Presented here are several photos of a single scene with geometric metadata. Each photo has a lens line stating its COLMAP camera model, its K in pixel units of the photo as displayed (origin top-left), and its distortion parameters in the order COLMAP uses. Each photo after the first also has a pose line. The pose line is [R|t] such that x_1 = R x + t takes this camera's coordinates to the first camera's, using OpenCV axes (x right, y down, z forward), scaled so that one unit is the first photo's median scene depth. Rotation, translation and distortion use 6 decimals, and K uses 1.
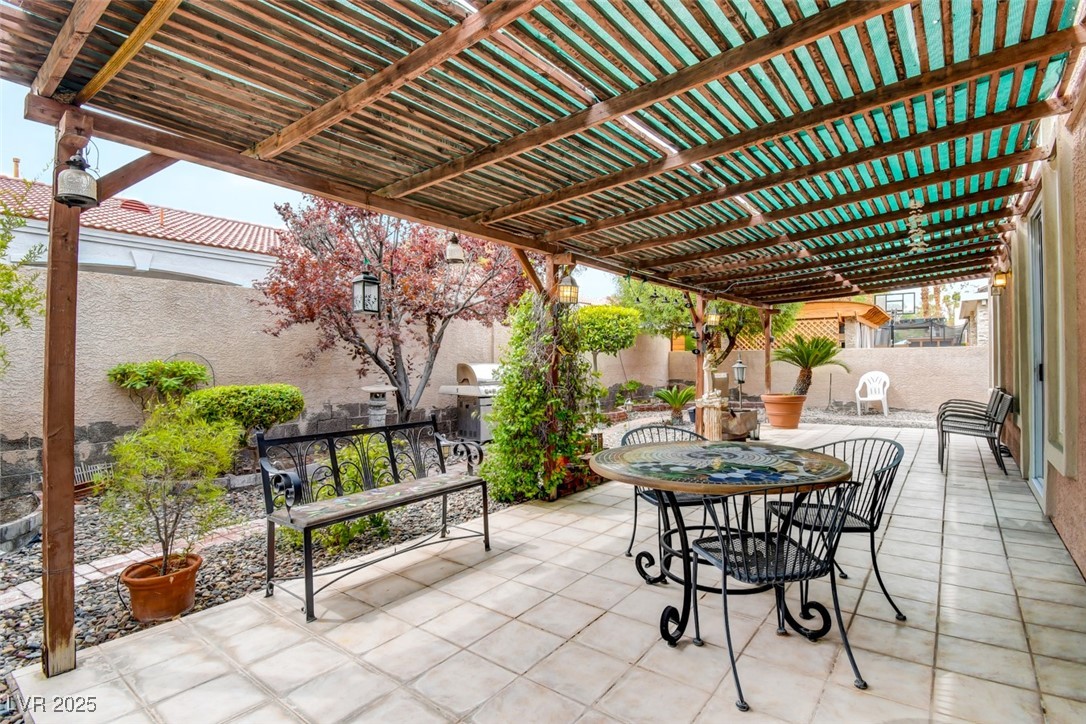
lens RADIAL K [[512.4, 0, 543.0], [0, 512.4, 362.0], [0, 0, 1]] dist [-0.000771, -0.015956]
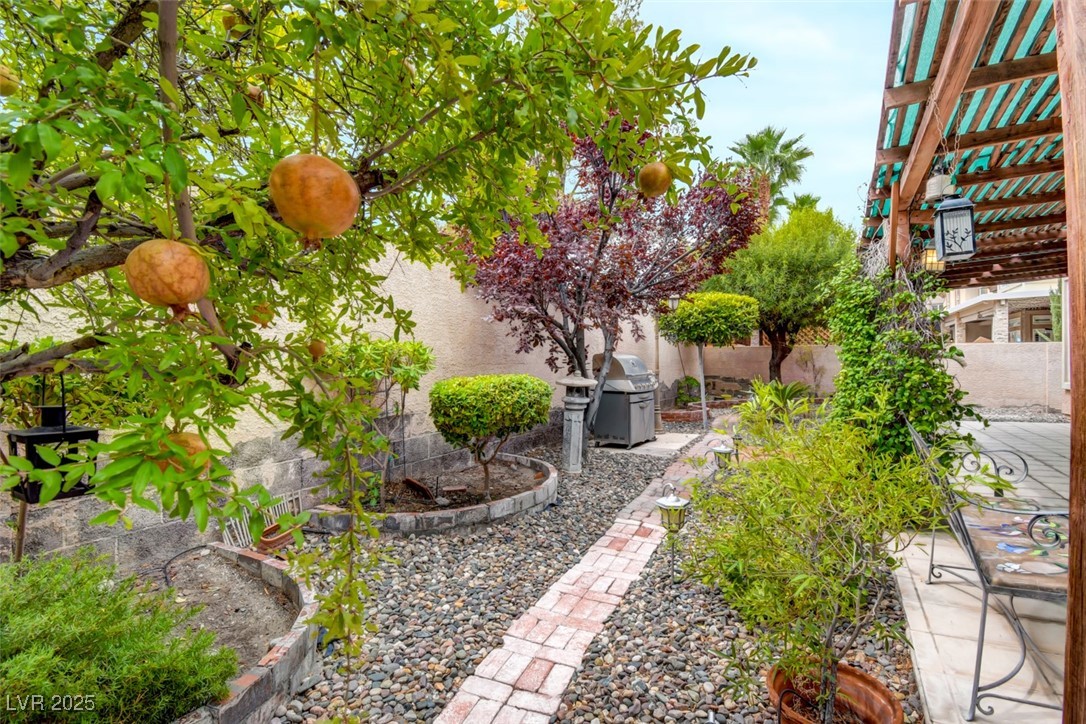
lens RADIAL K [[512.4, 0, 543.0], [0, 512.4, 362.0], [0, 0, 1]] dist [-0.000771, -0.015956]
pose [[0.987181, 0.003848, 0.159556, -0.405923], [-0.003989, 0.999992, 0.000566, 0.016962], [-0.159553, -0.001195, 0.987189, 0.178698]]
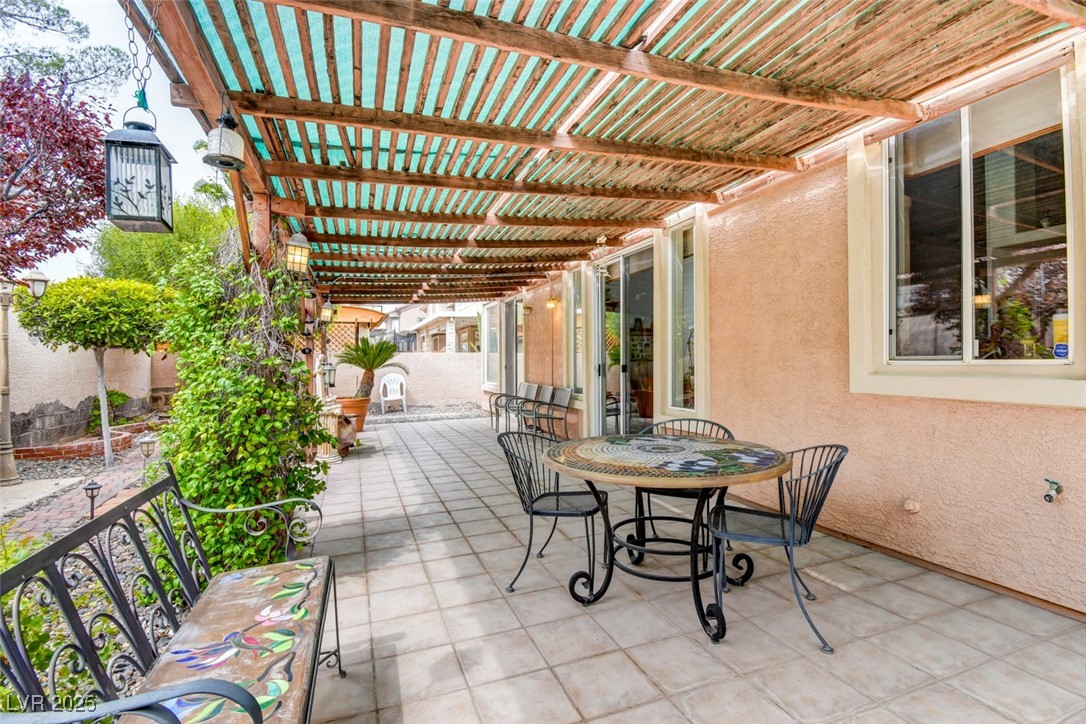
lens RADIAL K [[512.4, 0, 543.0], [0, 512.4, 362.0], [0, 0, 1]] dist [-0.000771, -0.015956]
pose [[0.513792, 0.008132, 0.857876, -0.212468], [0.000019, 0.999955, -0.009490, 0.005942], [-0.857915, 0.004892, 0.513768, 0.214732]]
